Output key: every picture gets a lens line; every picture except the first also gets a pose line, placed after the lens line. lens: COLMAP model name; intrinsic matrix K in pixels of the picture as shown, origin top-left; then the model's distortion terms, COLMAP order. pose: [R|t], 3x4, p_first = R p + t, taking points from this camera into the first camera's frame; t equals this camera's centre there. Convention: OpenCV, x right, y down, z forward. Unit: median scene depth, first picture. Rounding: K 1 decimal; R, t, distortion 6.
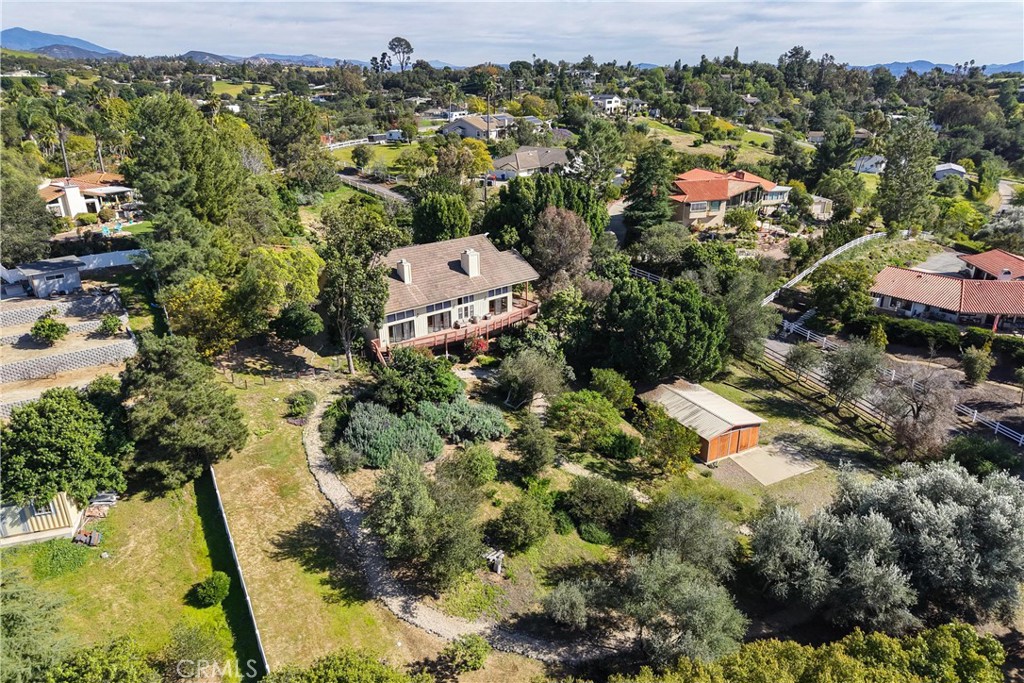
lens RADIAL K [[679.9, 0, 514.4], [0, 679.9, 339.8], [0, 0, 1]] dist [0.046548, -0.028042]
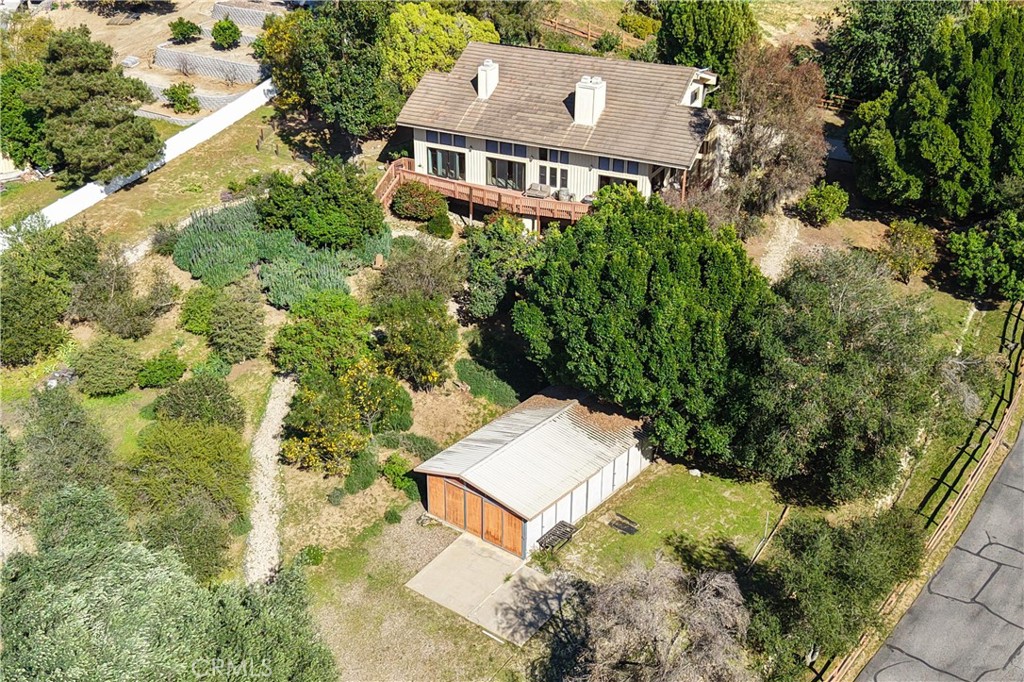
lens RADIAL K [[1238.8, 0, 514.1], [0, 1238.8, 385.0], [0, 0, 1]] dist [0.213880, -0.555744]
pose [[0.396069, 0.434606, -0.808855, 0.958181], [-0.342350, 0.887272, 0.309103, -0.222769], [0.852013, 0.154485, 0.500209, 0.475699]]
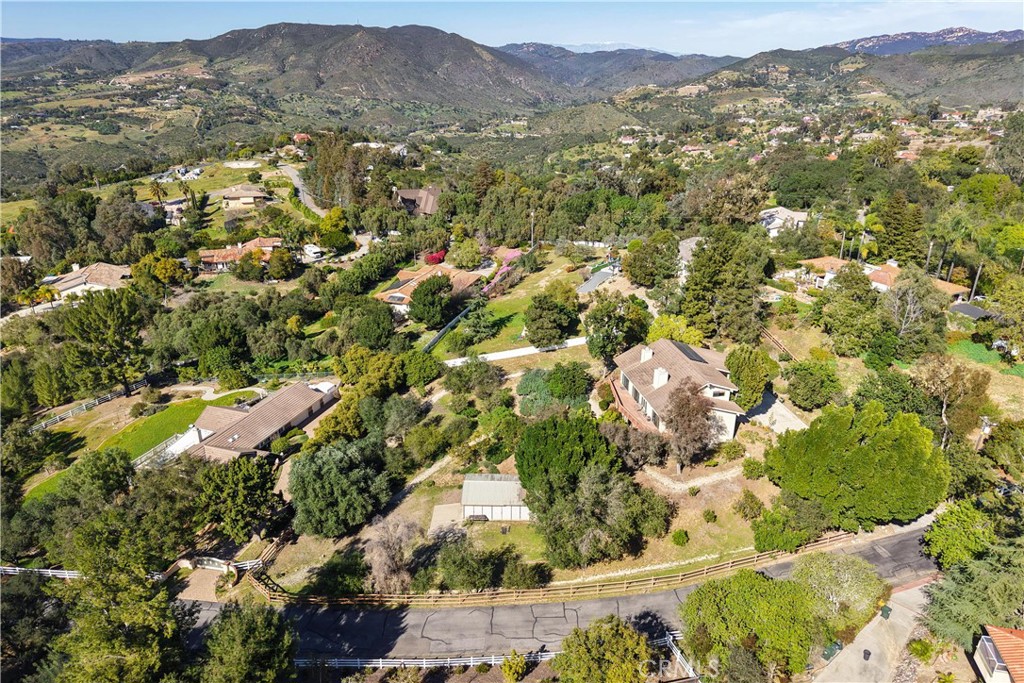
lens RADIAL K [[679.9, 0, 514.4], [0, 679.9, 339.8], [0, 0, 1]] dist [0.046548, -0.028042]
pose [[-0.495754, 0.320770, -0.807053, 1.215719], [-0.323867, 0.793969, 0.514513, -0.826447], [0.805815, 0.516450, -0.289726, 1.202995]]
